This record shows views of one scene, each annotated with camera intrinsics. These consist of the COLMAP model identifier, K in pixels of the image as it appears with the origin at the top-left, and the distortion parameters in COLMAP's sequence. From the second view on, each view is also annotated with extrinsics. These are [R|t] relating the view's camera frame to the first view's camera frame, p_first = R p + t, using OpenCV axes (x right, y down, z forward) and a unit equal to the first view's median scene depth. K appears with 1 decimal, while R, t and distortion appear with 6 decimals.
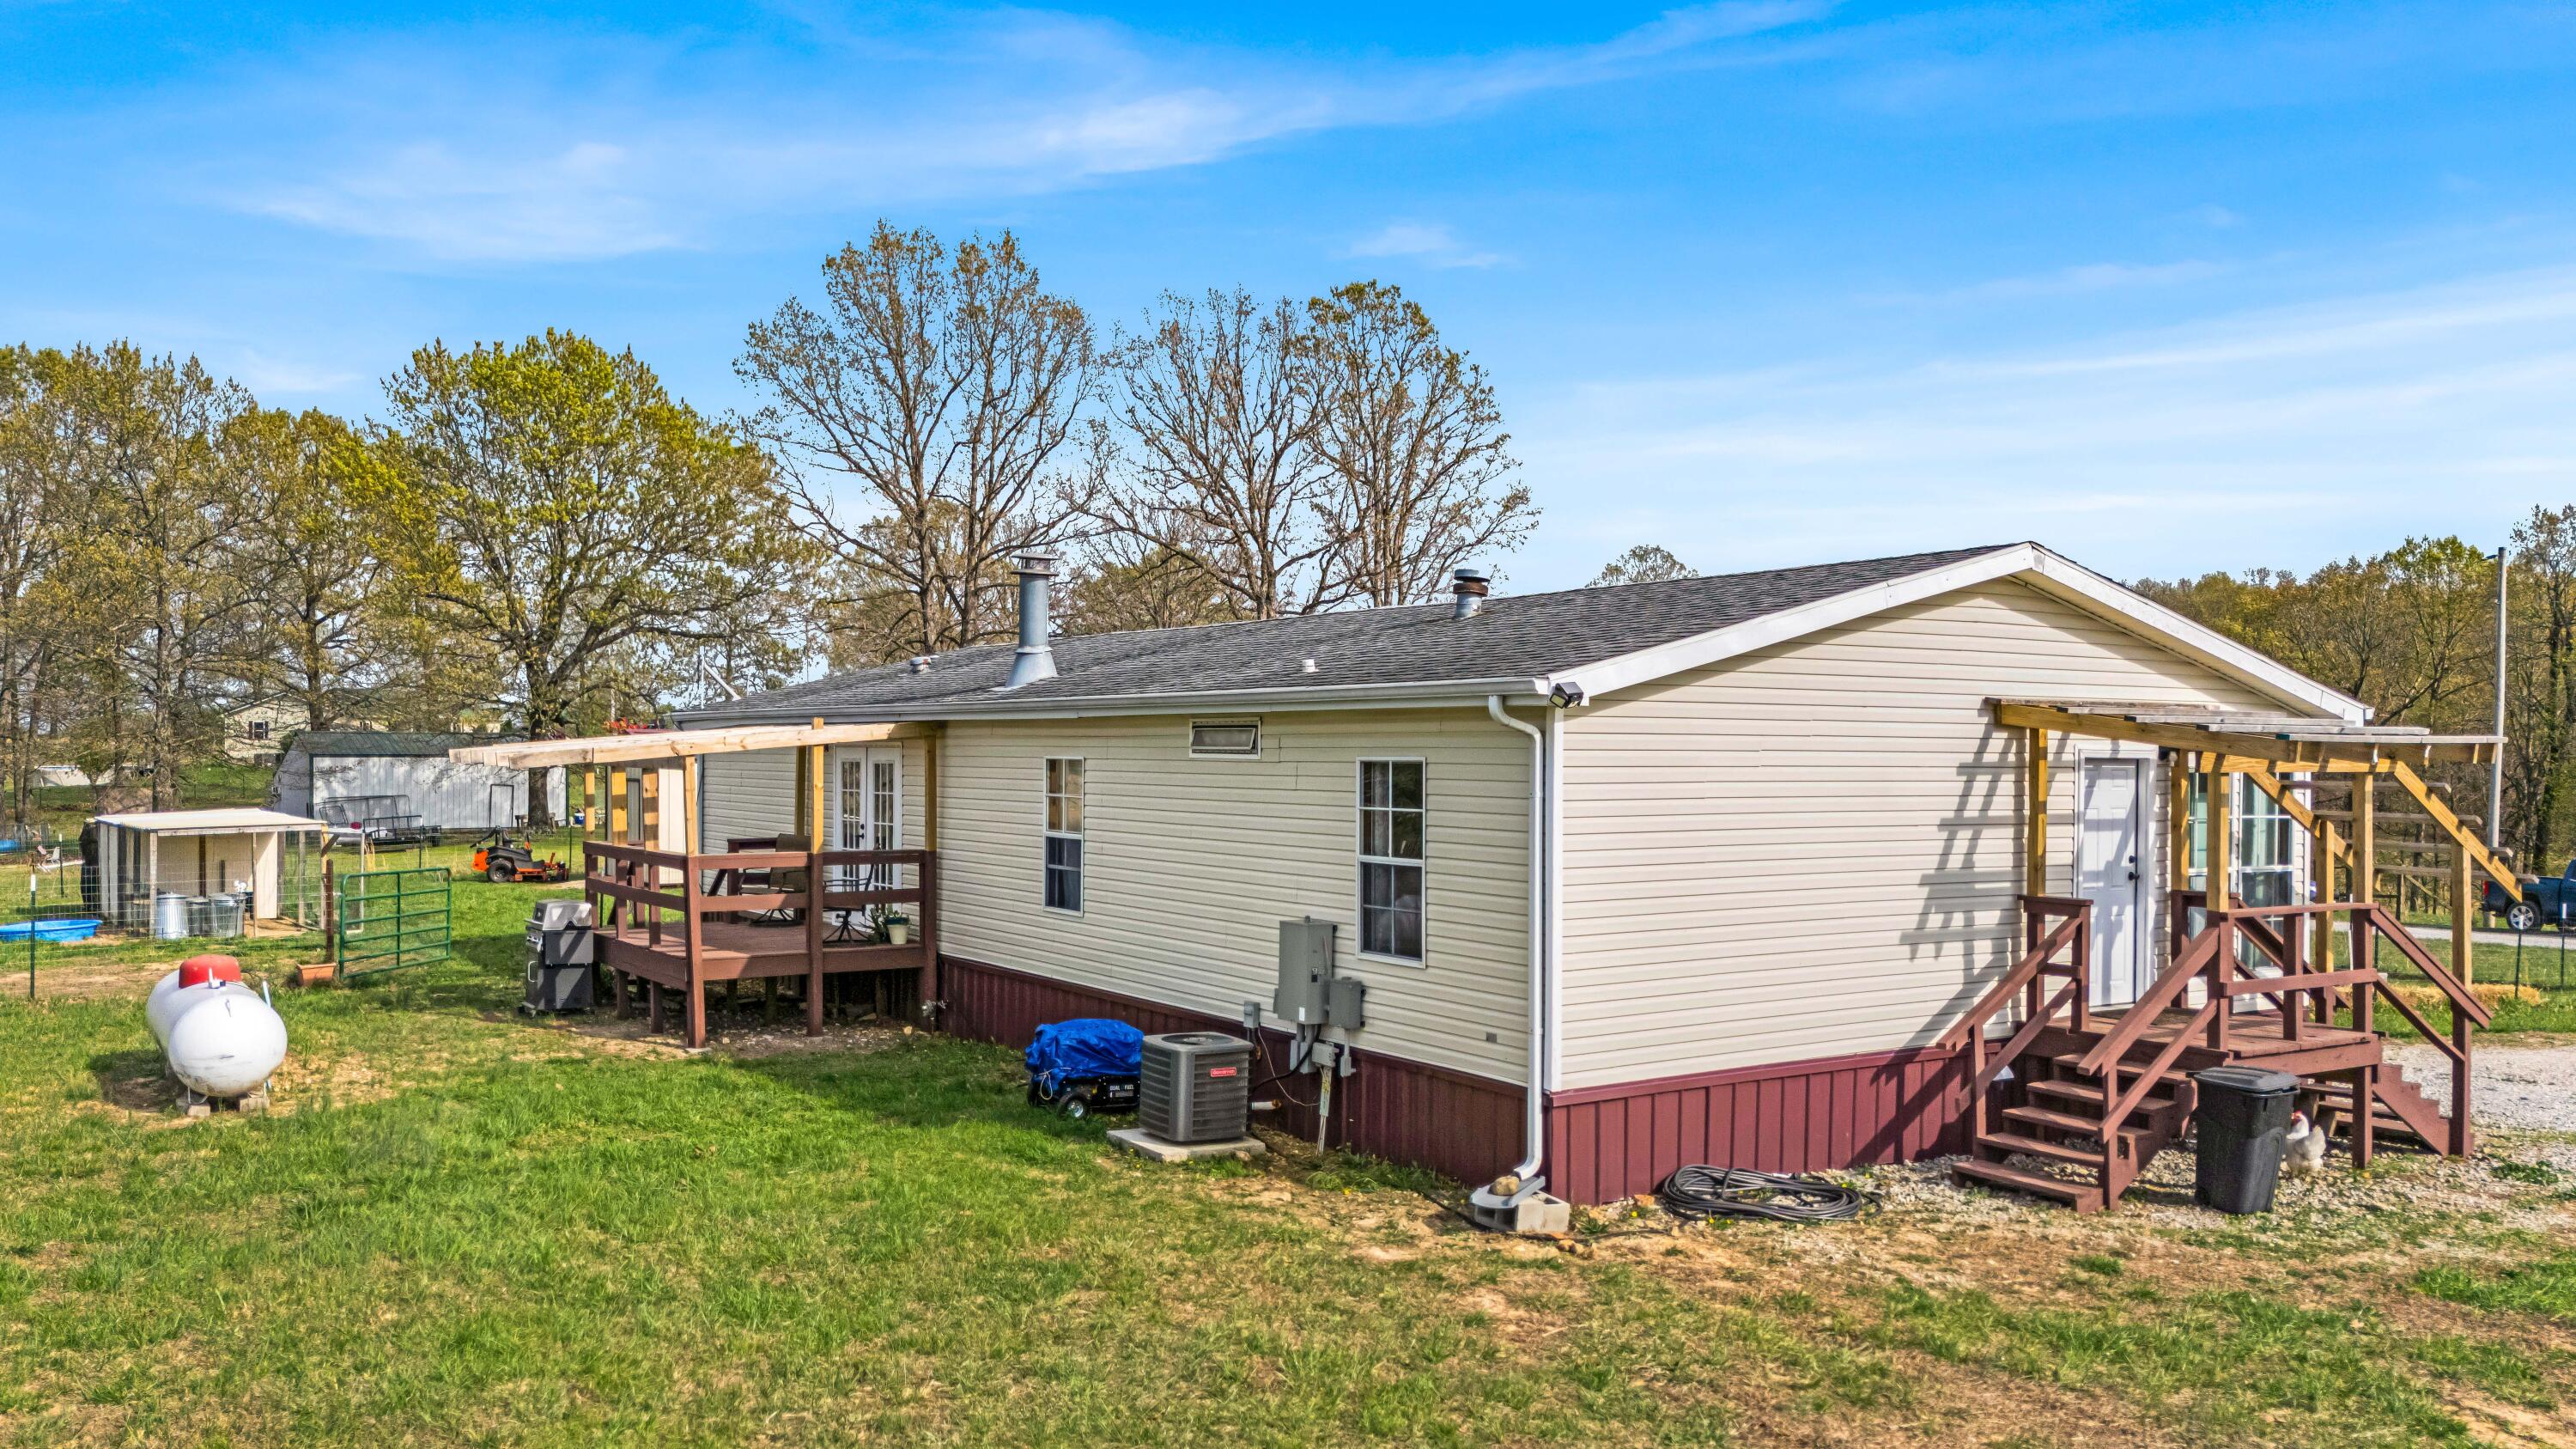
lens RADIAL K [[1895.5, 0, 1288.6], [0, 1895.5, 770.8], [0, 0, 1]] dist [0.005660, 0.002294]
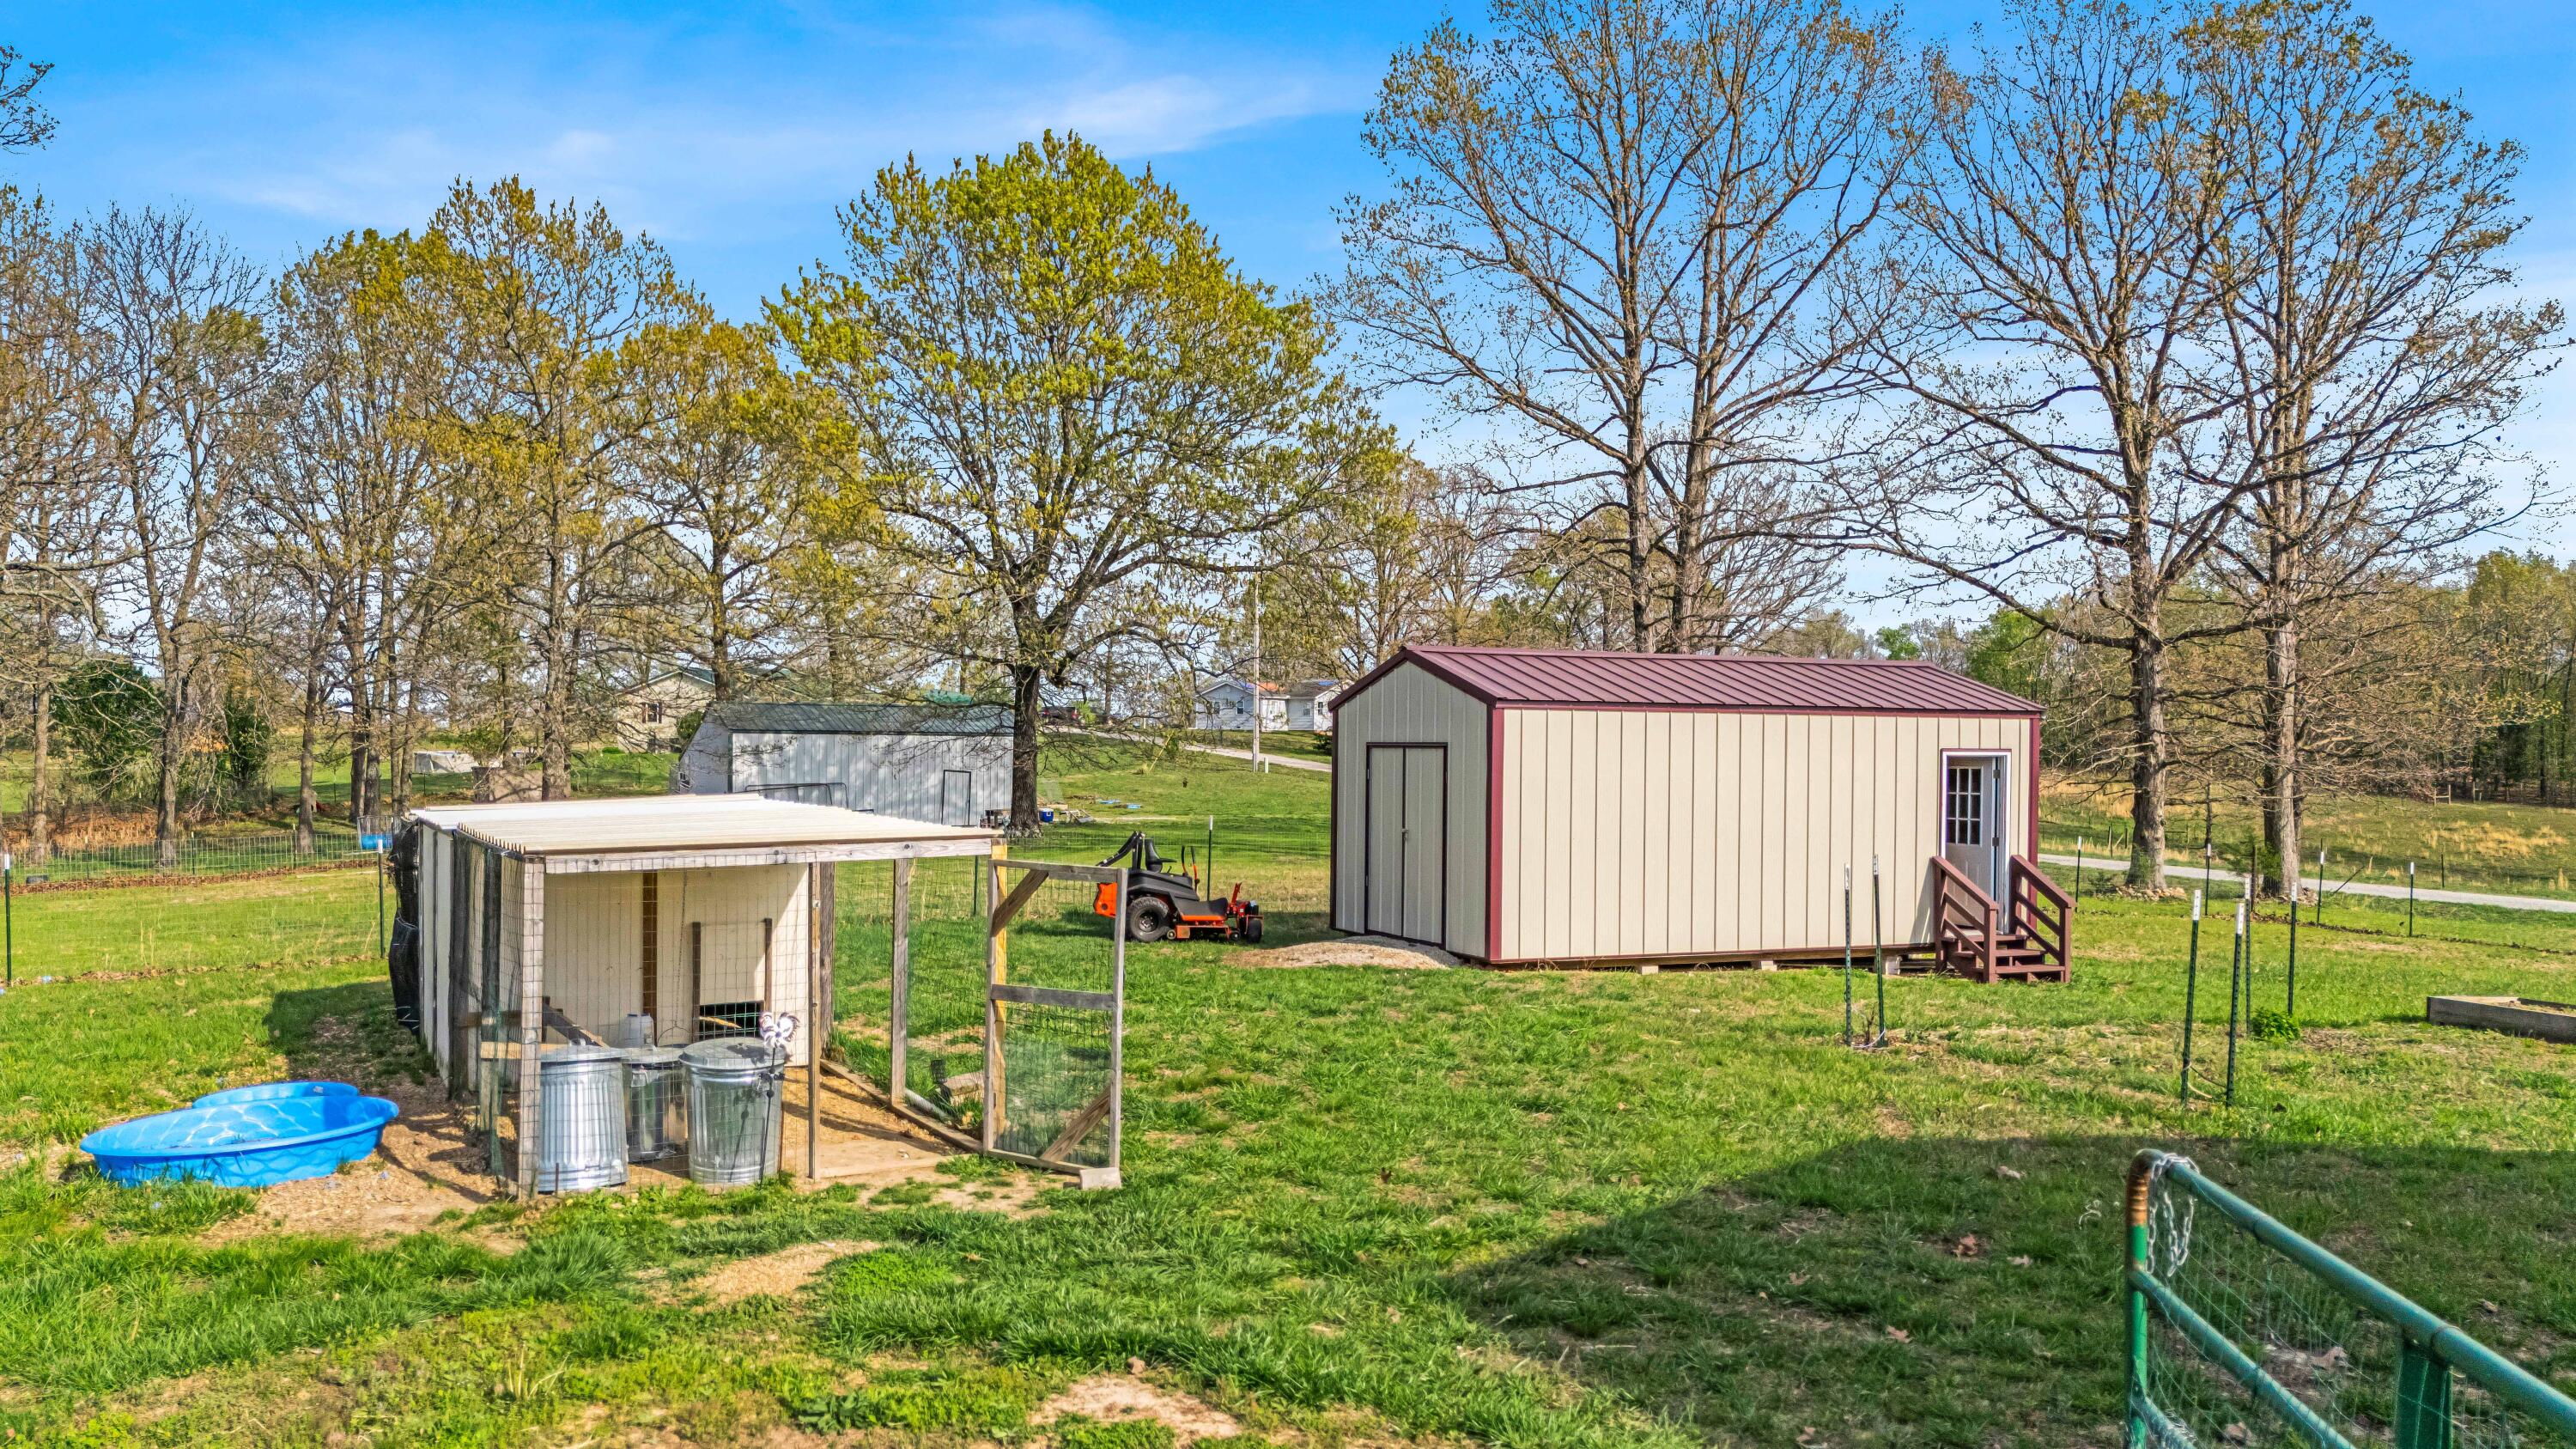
lens RADIAL K [[1952.4, 0, 1288.0], [0, 1952.4, 724.5], [0, 0, 1]] dist [0.011378, 0.005135]
pose [[0.984576, 0.001104, -0.174953, -0.246530], [-0.004994, 0.999750, -0.021796, 0.009541], [0.174885, 0.022334, 0.984336, 0.414456]]
